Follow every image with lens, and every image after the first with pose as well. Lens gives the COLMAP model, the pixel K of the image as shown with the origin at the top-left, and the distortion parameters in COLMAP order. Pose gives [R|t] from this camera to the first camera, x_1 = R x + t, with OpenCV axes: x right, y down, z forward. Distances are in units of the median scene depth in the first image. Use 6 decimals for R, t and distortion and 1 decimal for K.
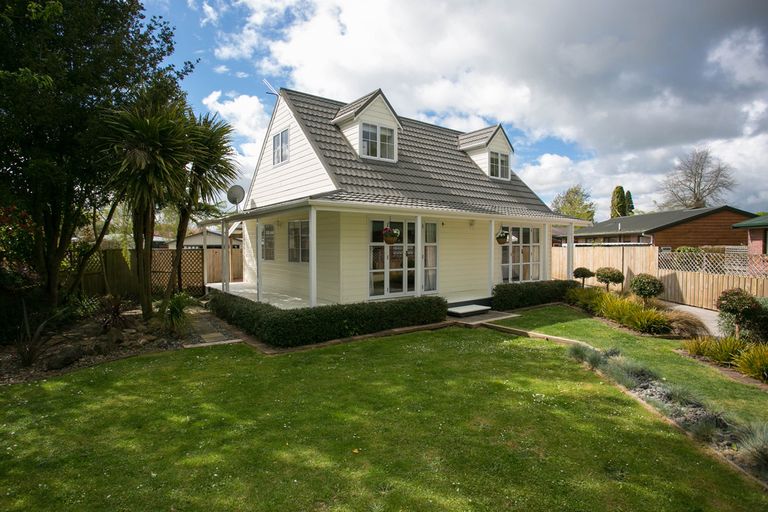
lens RADIAL K [[403.8, 0, 382.6], [0, 403.8, 256.5], [0, 0, 1]] dist [0.002252, 0.000265]
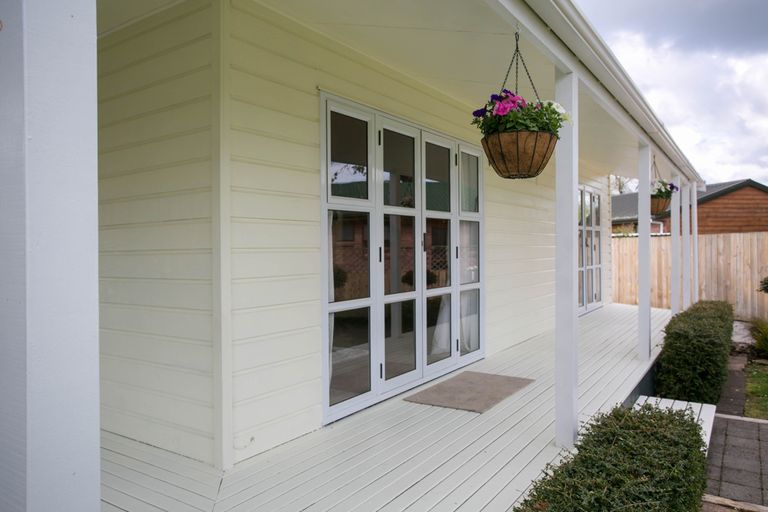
lens RADIAL K [[544.1, 0, 385.2], [0, 544.1, 254.8], [0, 0, 1]] dist [-0.002716, -0.000463]
pose [[0.952841, -0.017558, 0.302962, -0.088246], [0.022664, 0.999654, -0.013346, 0.007126], [-0.302623, 0.019583, 0.952909, 0.578420]]
